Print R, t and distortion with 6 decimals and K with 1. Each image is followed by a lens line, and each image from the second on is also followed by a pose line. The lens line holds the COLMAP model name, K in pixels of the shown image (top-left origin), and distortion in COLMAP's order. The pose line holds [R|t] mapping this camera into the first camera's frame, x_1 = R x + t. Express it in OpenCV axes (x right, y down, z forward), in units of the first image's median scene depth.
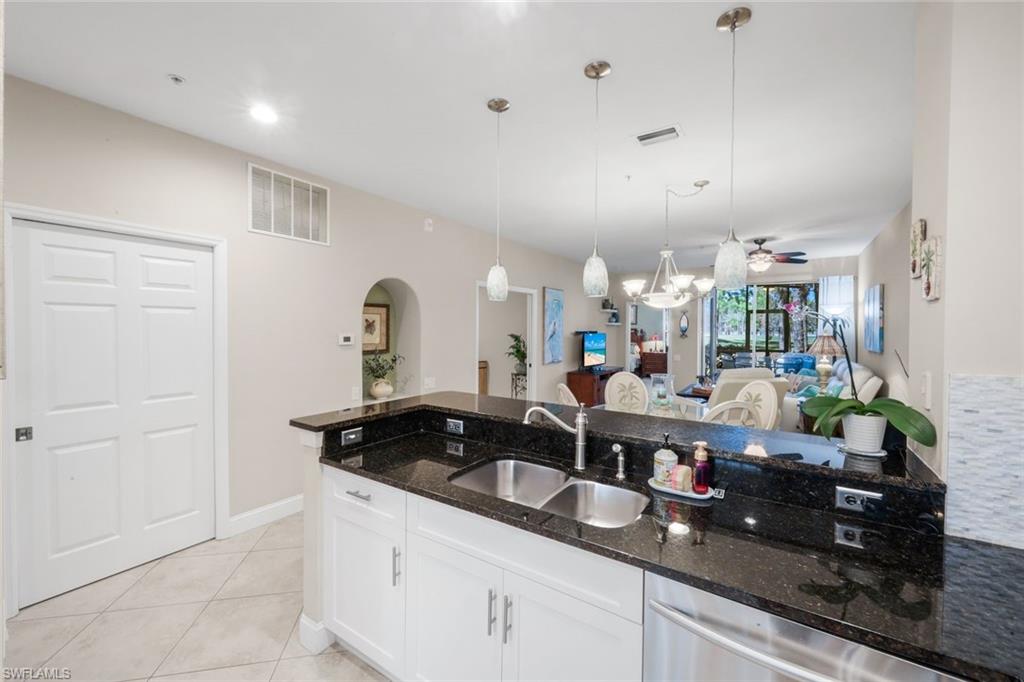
lens RADIAL K [[412.0, 0, 513.9], [0, 412.0, 339.1], [0, 0, 1]] dist [0.001994, 0.000285]
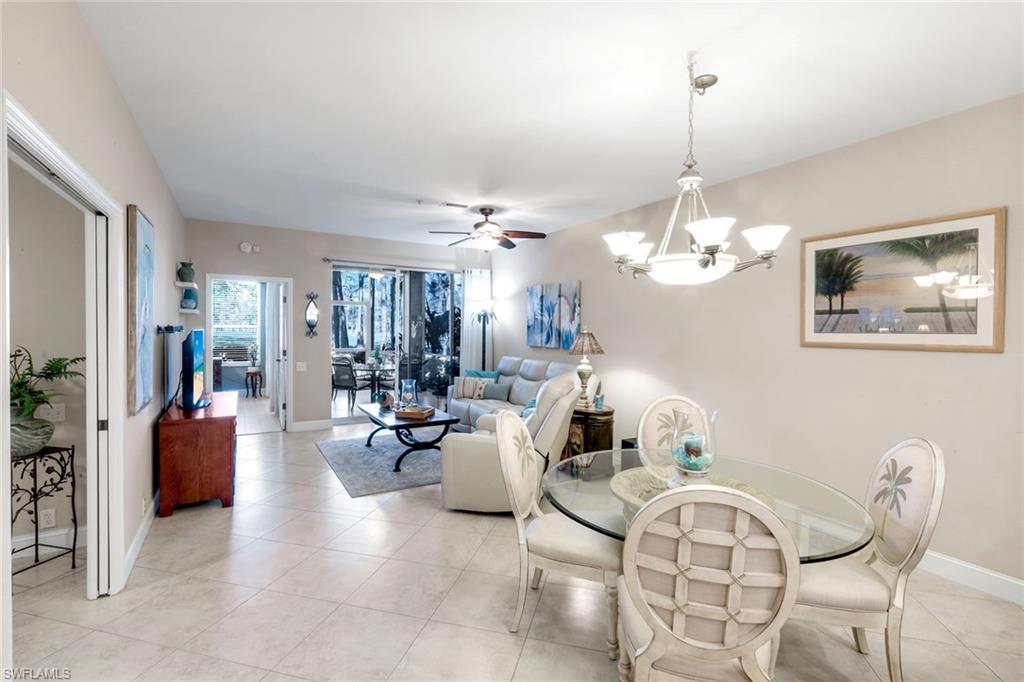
lens RADIAL K [[454.4, 0, 506.4], [0, 454.4, 336.7], [0, 0, 1]] dist [0.007252, -0.000607]
pose [[0.443936, -0.011194, 0.895989, -0.104642], [0.010201, 0.999920, 0.007439, -0.004781], [-0.896000, 0.005838, 0.444015, 0.397429]]
